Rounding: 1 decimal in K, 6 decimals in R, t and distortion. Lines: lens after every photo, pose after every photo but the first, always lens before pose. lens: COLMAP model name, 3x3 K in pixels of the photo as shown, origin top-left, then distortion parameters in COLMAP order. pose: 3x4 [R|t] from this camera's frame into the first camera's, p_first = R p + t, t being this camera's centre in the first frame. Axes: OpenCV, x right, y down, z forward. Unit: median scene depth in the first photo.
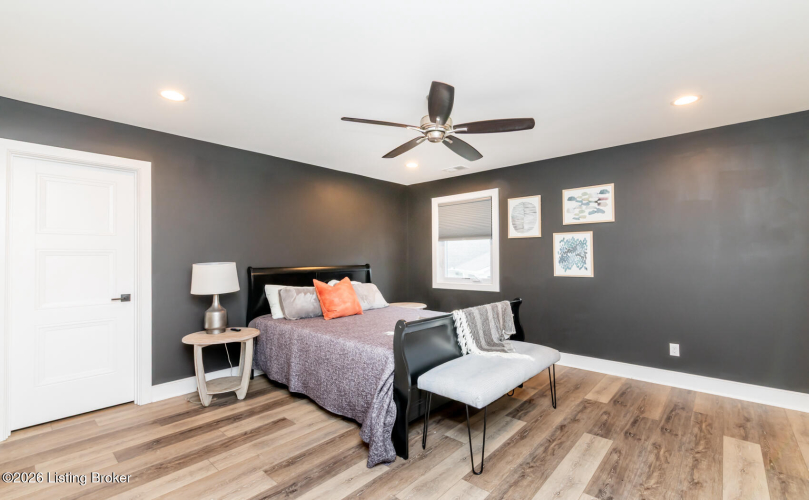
lens RADIAL K [[352.5, 0, 405.9], [0, 352.5, 253.3], [0, 0, 1]] dist [0.008937, 0.000709]
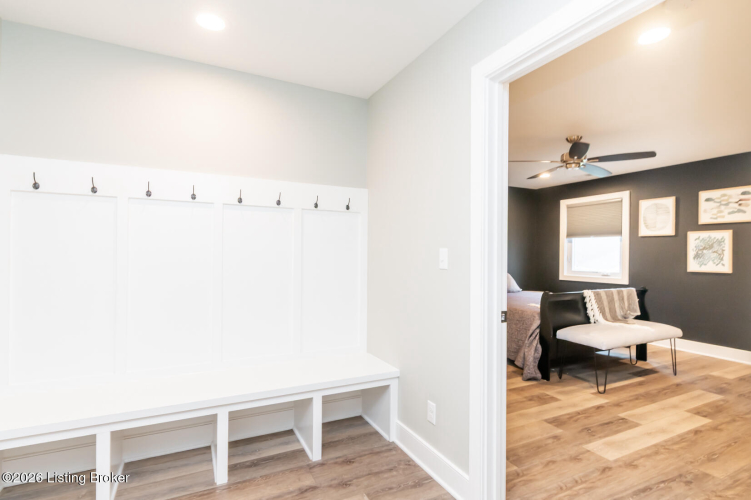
lens RADIAL K [[367.0, 0, 372.4], [0, 367.0, 253.0], [0, 0, 1]] dist [0.010344, -0.003176]
pose [[0.932447, 0.016400, -0.360935, -0.105980], [-0.011483, 0.999810, 0.015765, 0.002480], [0.361125, -0.010556, 0.932458, -0.570382]]
